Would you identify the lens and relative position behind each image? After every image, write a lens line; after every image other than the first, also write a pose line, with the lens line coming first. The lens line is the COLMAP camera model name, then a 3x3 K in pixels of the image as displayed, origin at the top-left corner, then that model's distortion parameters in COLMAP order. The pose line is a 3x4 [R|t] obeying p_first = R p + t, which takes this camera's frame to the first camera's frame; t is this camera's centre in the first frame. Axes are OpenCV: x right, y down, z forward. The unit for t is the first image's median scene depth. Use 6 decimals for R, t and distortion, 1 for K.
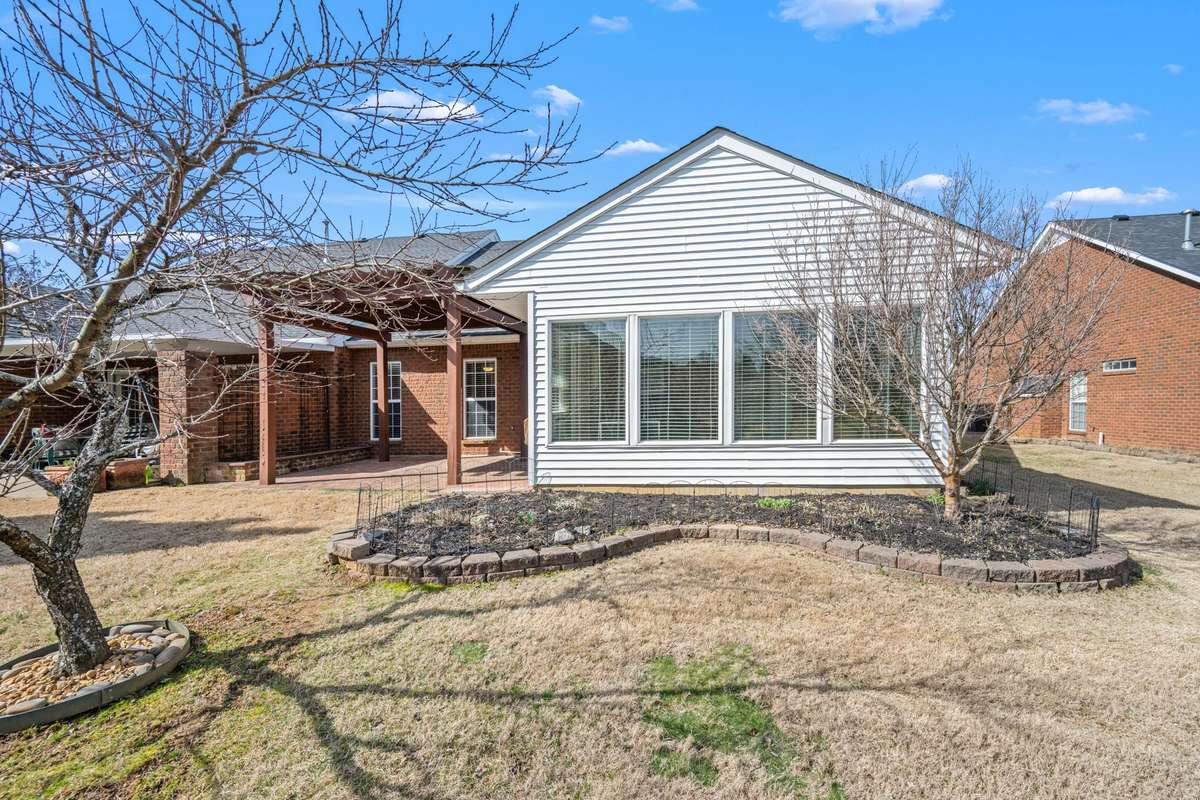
lens RADIAL K [[485.7, 0, 600.0], [0, 485.7, 400.0], [0, 0, 1]] dist [-0.000690, -0.000113]
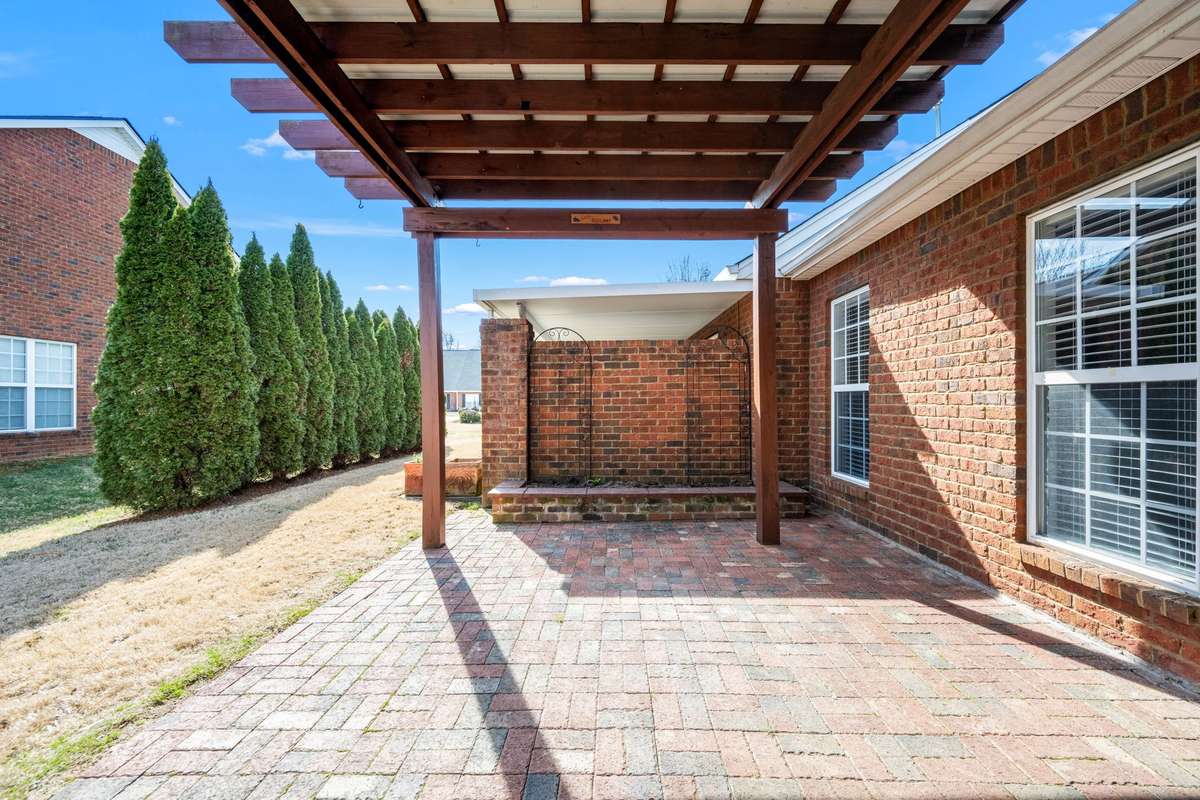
lens RADIAL K [[485.7, 0, 600.0], [0, 485.7, 400.0], [0, 0, 1]] dist [-0.000690, -0.000113]
pose [[0.213734, 0.018872, -0.976710, -0.087780], [0.006809, 0.999760, 0.020807, 0.002977], [0.976868, -0.011097, 0.213554, 0.741072]]
